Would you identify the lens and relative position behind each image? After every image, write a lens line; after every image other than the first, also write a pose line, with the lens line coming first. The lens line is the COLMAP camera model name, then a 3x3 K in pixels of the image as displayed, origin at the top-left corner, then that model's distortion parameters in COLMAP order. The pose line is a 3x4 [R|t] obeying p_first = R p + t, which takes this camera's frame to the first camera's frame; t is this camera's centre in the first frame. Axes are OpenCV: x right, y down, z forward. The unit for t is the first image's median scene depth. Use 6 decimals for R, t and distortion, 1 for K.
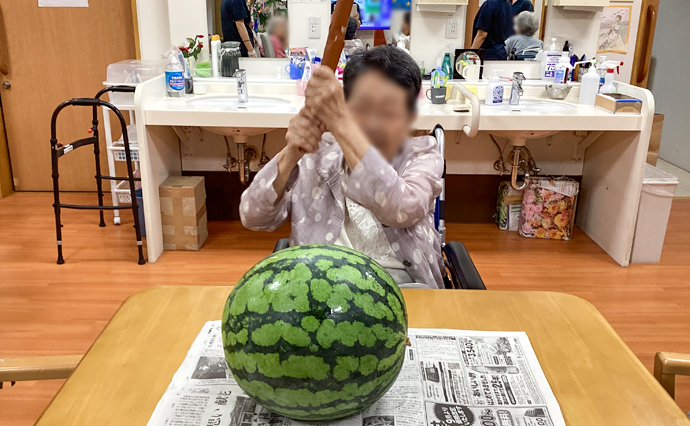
lens RADIAL K [[693.0, 0, 345.0], [0, 693.0, 213.0], [0, 0, 1]] dist [0.146427, -0.413952]
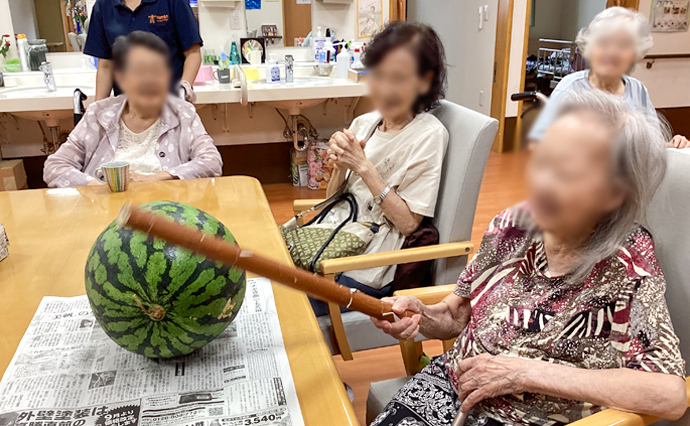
lens RADIAL K [[645.1, 0, 345.0], [0, 645.1, 223.5], [0, 0, 1]] dist [0.132954, -0.296440]
pose [[0.969187, -0.104212, 0.223196, 0.052260], [0.096025, 0.994256, 0.047258, 0.047269], [-0.226839, -0.024370, 0.973627, -0.140728]]
